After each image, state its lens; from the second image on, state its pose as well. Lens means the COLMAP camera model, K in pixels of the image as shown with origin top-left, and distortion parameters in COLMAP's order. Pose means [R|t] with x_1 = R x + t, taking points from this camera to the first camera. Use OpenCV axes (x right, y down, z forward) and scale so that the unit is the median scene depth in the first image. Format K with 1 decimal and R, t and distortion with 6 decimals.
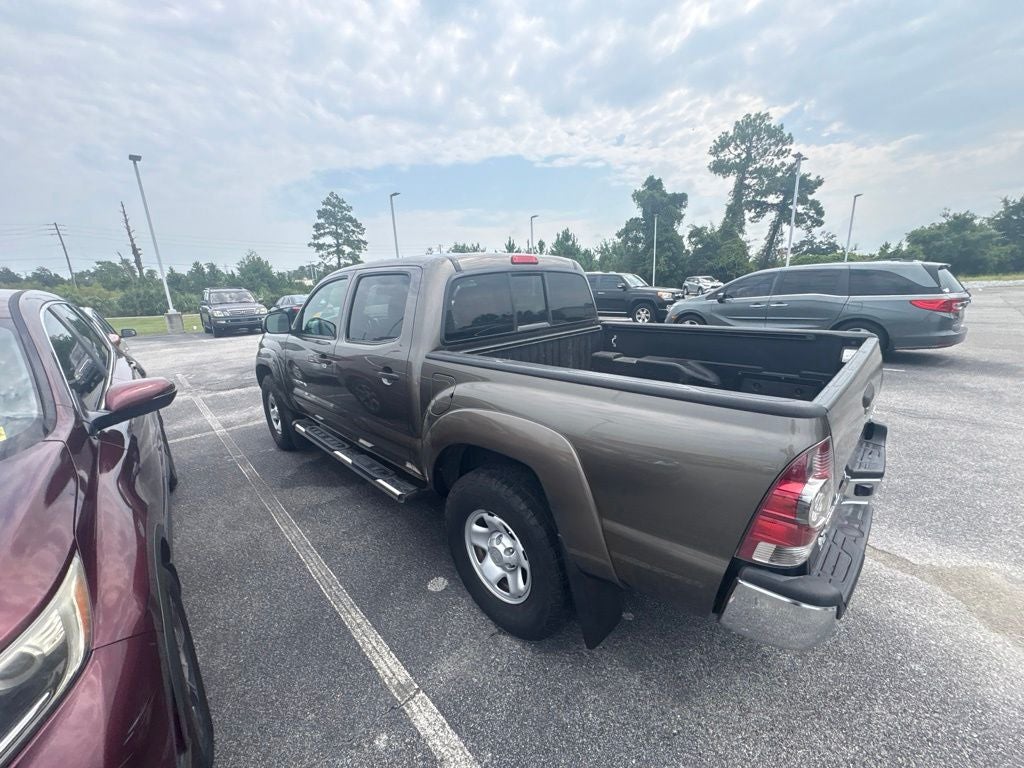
lens RADIAL K [[406.1, 0, 511.5], [0, 406.1, 385.1], [0, 0, 1]] dist [0.001684, -0.001002]
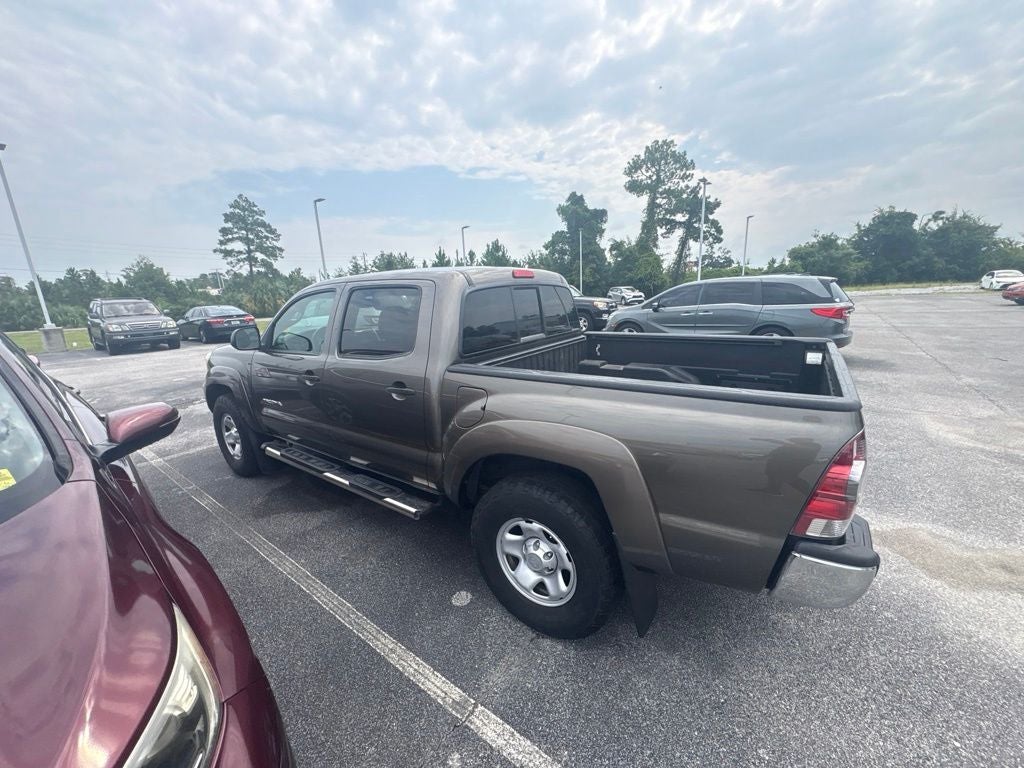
lens RADIAL K [[406.1, 0, 512.5], [0, 406.1, 384.8], [0, 0, 1]] dist [0.001684, -0.001002]
pose [[0.984951, -0.037598, 0.168693, -0.029659], [0.041510, 0.998943, -0.019722, -0.001003], [-0.167774, 0.026428, 0.985471, -0.001851]]
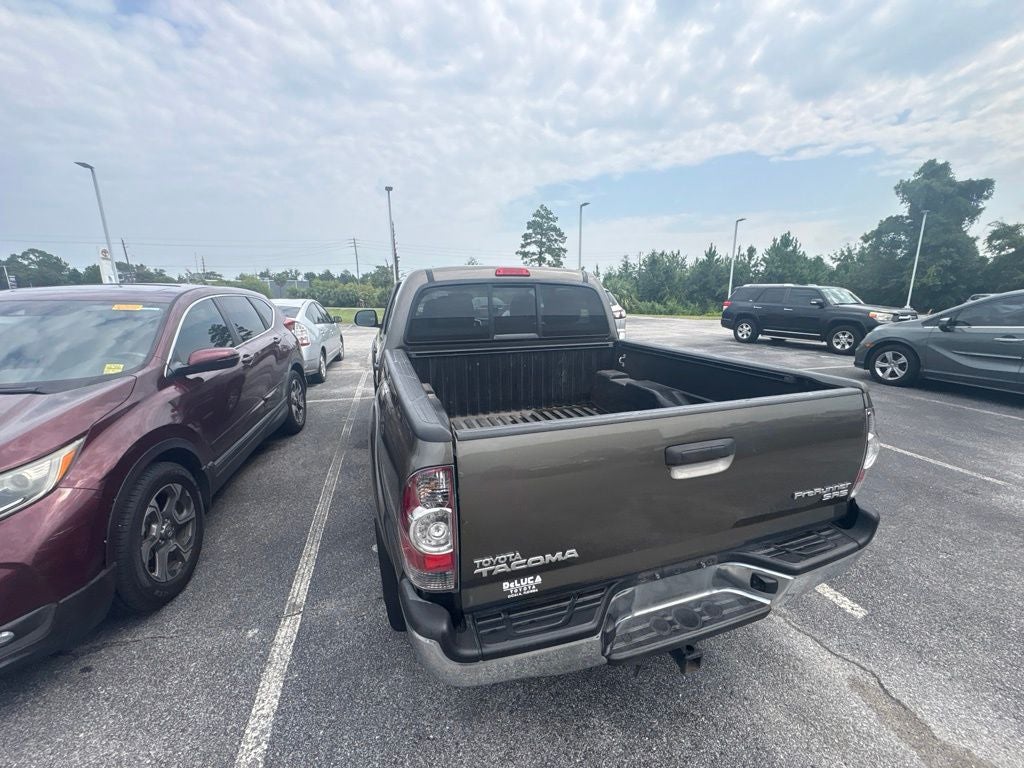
lens RADIAL K [[406.1, 0, 511.4], [0, 406.1, 384.0], [0, 0, 1]] dist [0.001684, -0.001002]
pose [[0.893014, 0.132796, -0.429990, 0.084748], [-0.140747, 0.989955, 0.013427, -0.006163], [0.427454, 0.048529, 0.902734, 0.011605]]
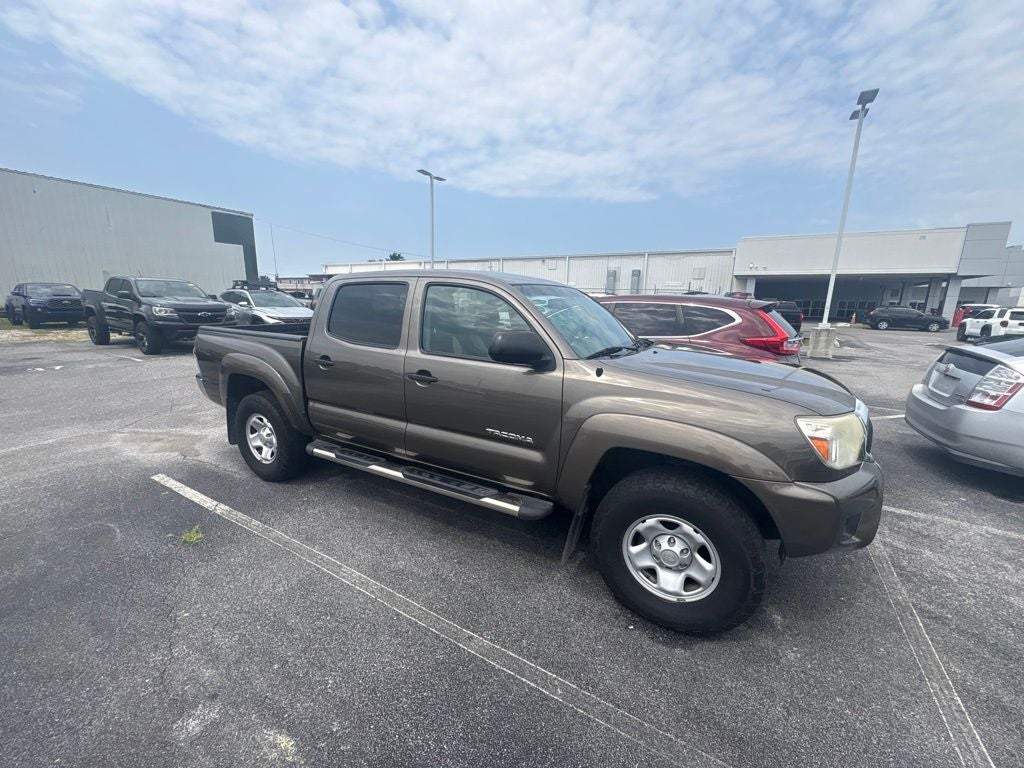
lens RADIAL K [[406.1, 0, 511.6], [0, 406.1, 384.7], [0, 0, 1]] dist [0.001684, -0.001002]
pose [[-0.958697, 0.076602, -0.273921, 0.005705], [-0.054193, 0.896215, 0.440297, -0.104462], [0.279220, 0.436956, -0.855047, 0.412738]]
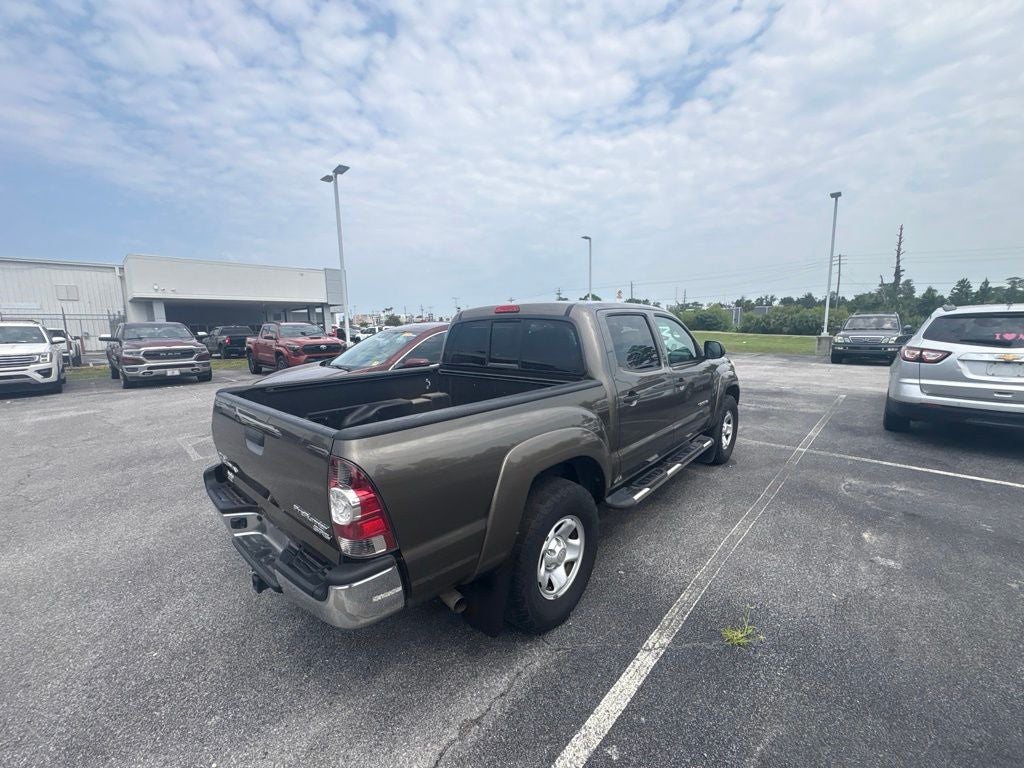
lens RADIAL K [[406.1, 0, 512.1], [0, 406.1, 386.0], [0, 0, 1]] dist [0.001684, -0.001002]
pose [[0.063965, 0.187178, -0.980241, 0.202581], [-0.231468, 0.958249, 0.167874, -0.048863], [0.970737, 0.216156, 0.104620, 0.154343]]
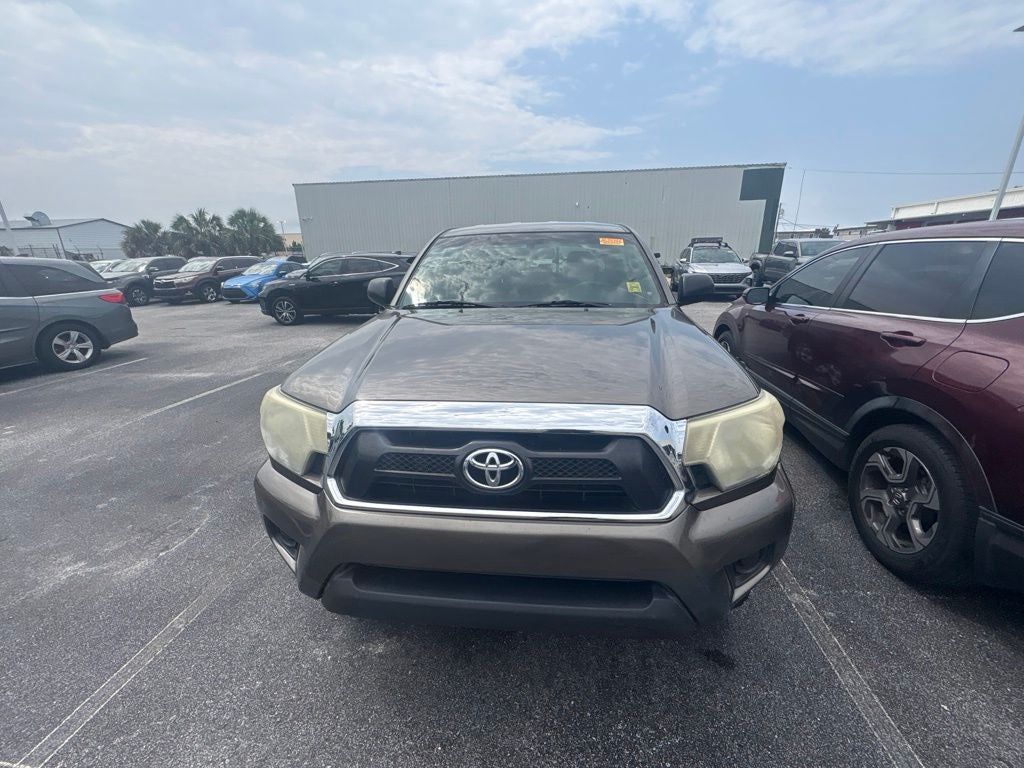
lens RADIAL K [[406.1, 0, 512.1], [0, 406.1, 385.3], [0, 0, 1]] dist [0.001684, -0.001002]
pose [[-0.629260, -0.186989, 0.754365, -0.199298], [0.233785, 0.880130, 0.413177, -0.079247], [-0.741199, 0.436355, -0.510115, 0.354658]]
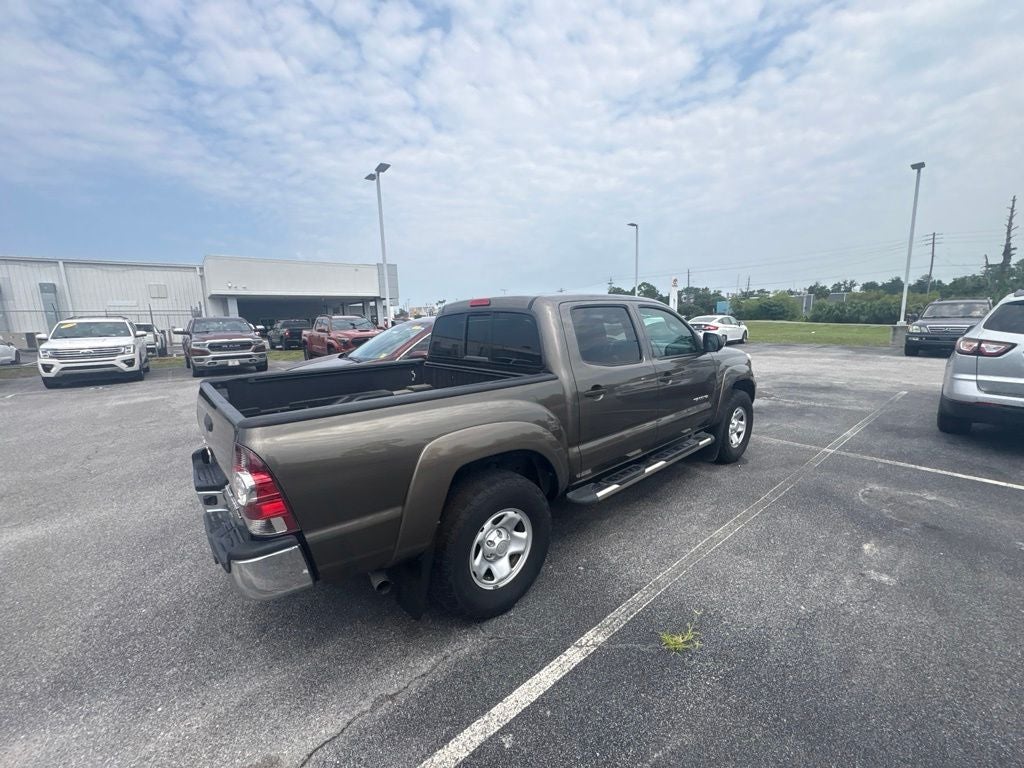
lens RADIAL K [[406.1, 0, 511.7], [0, 406.1, 386.5], [0, 0, 1]] dist [0.001684, -0.001002]
pose [[-0.060311, 0.208399, -0.976183, 0.203690], [-0.217737, 0.951666, 0.216617, -0.057887], [0.974142, 0.225616, -0.012020, 0.190348]]
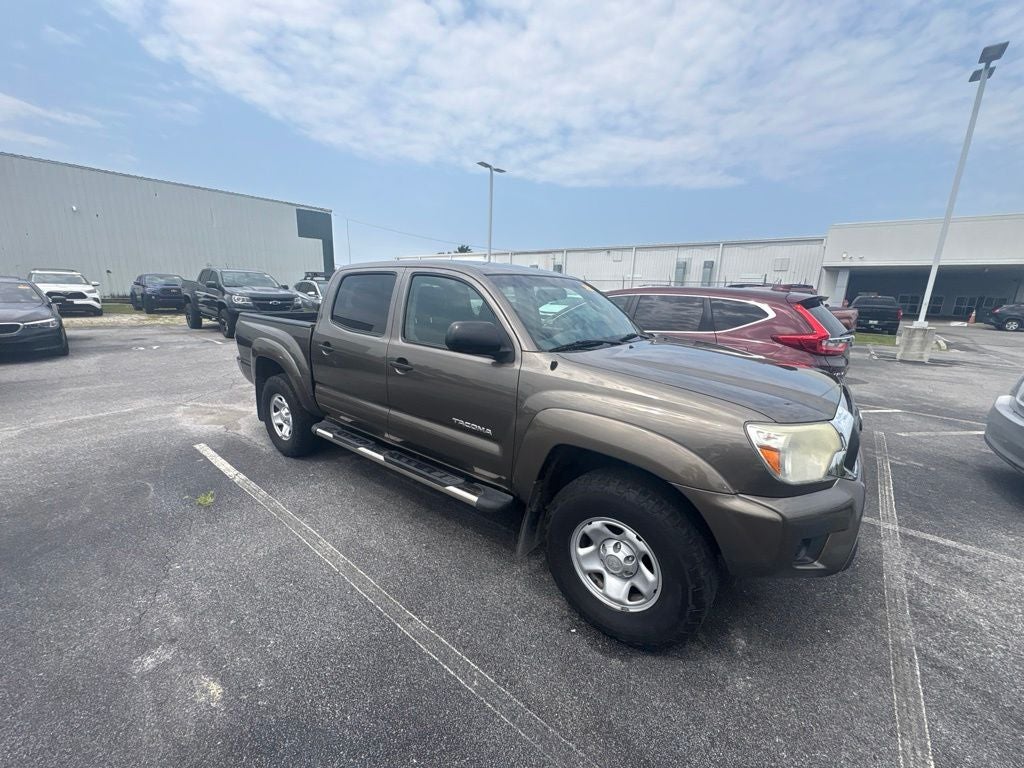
lens RADIAL K [[406.1, 0, 511.8], [0, 406.1, 384.9], [0, 0, 1]] dist [0.001684, -0.001002]
pose [[-0.991500, 0.040403, -0.123674, -0.028753], [-0.021618, 0.886189, 0.462820, -0.104842], [0.128298, 0.461559, -0.877783, 0.418869]]
